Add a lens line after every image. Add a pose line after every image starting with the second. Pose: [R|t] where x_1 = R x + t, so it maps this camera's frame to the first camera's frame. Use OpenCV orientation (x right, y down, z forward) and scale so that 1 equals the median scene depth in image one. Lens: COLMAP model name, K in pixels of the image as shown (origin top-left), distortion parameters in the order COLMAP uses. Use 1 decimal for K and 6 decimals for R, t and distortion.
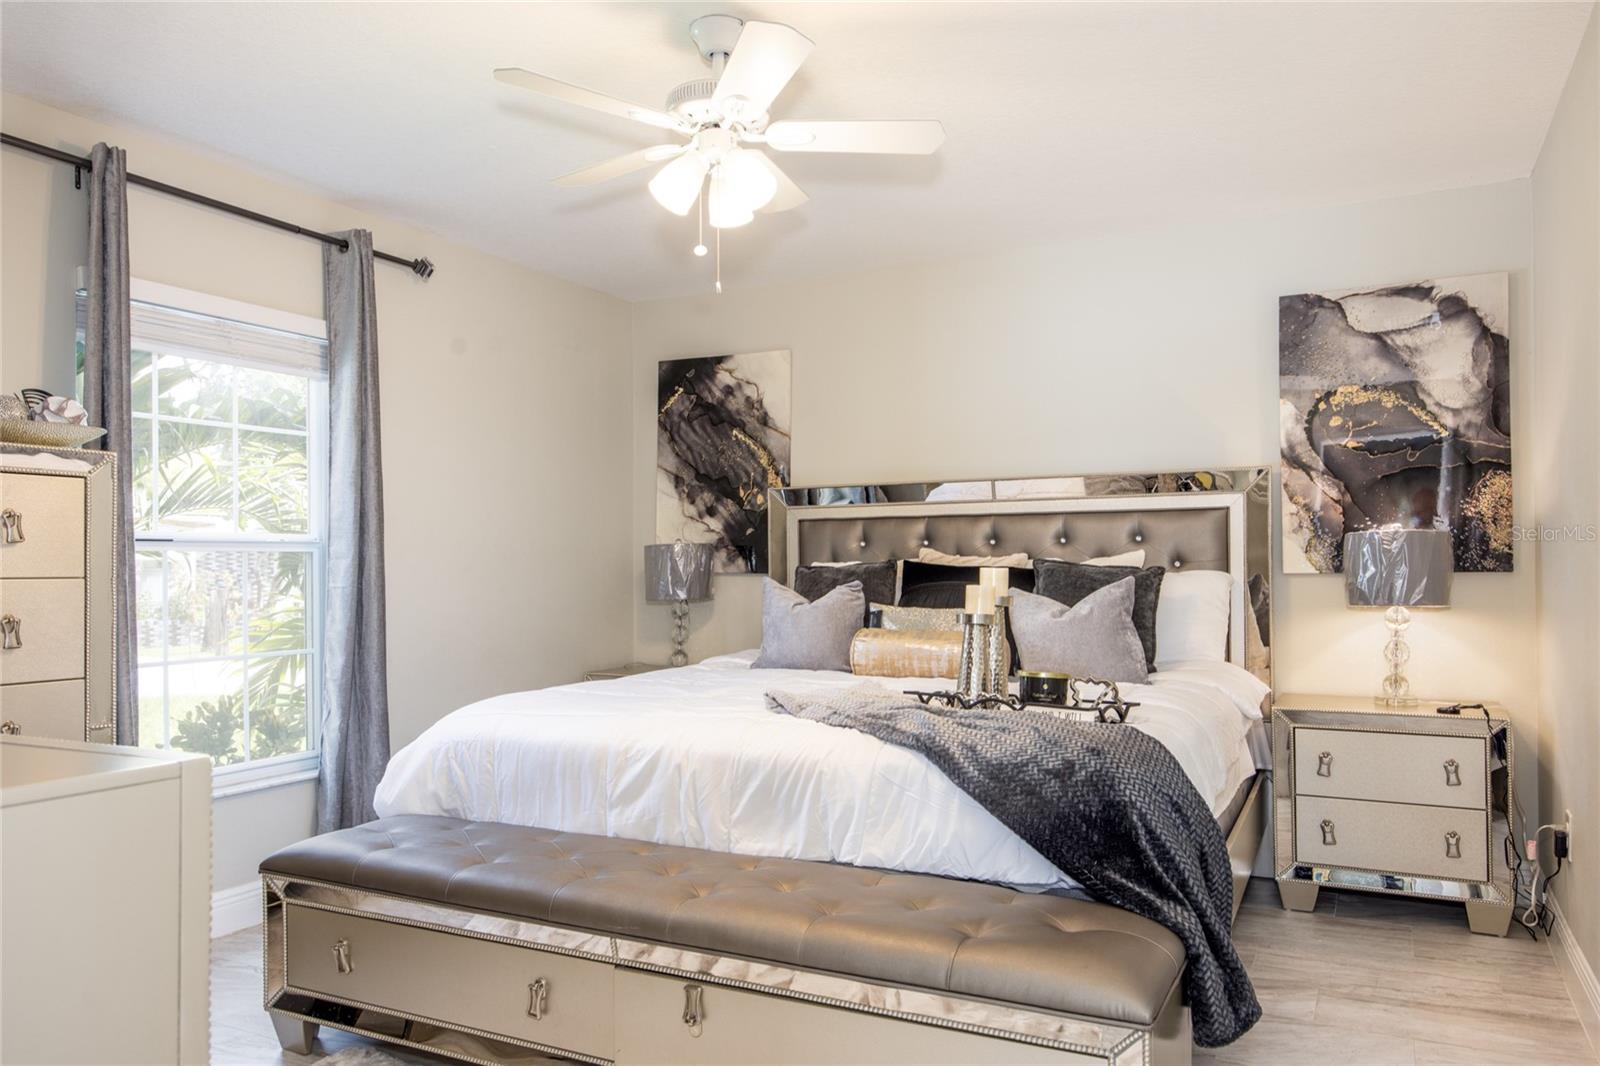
lens RADIAL K [[1116.6, 0, 801.3], [0, 1116.6, 555.1], [0, 0, 1]] dist [0.055360, -0.198776]
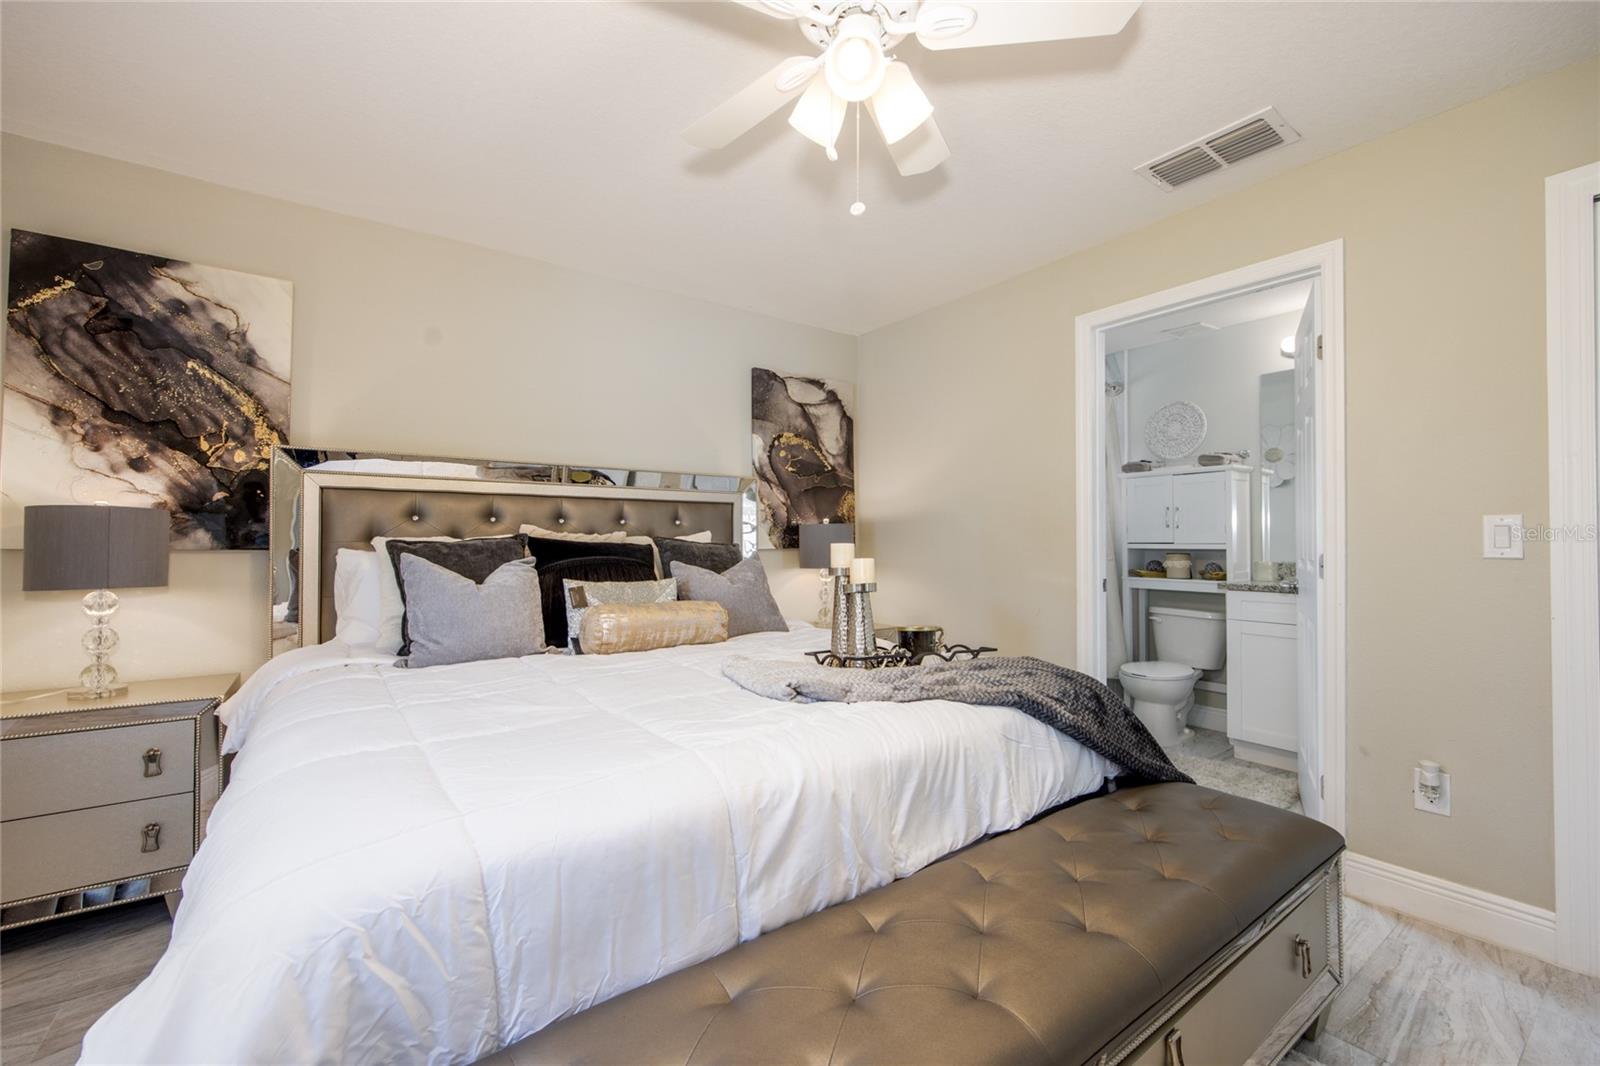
lens RADIAL K [[667.6, 0, 800.0], [0, 667.6, 533.0], [0, 0, 1]] dist [-0.001065, -0.000989]
pose [[0.439360, 0.019913, 0.898090, -0.287592], [-0.011468, 0.999797, -0.016557, 0.007647], [-0.898238, -0.003024, 0.439499, 0.435818]]
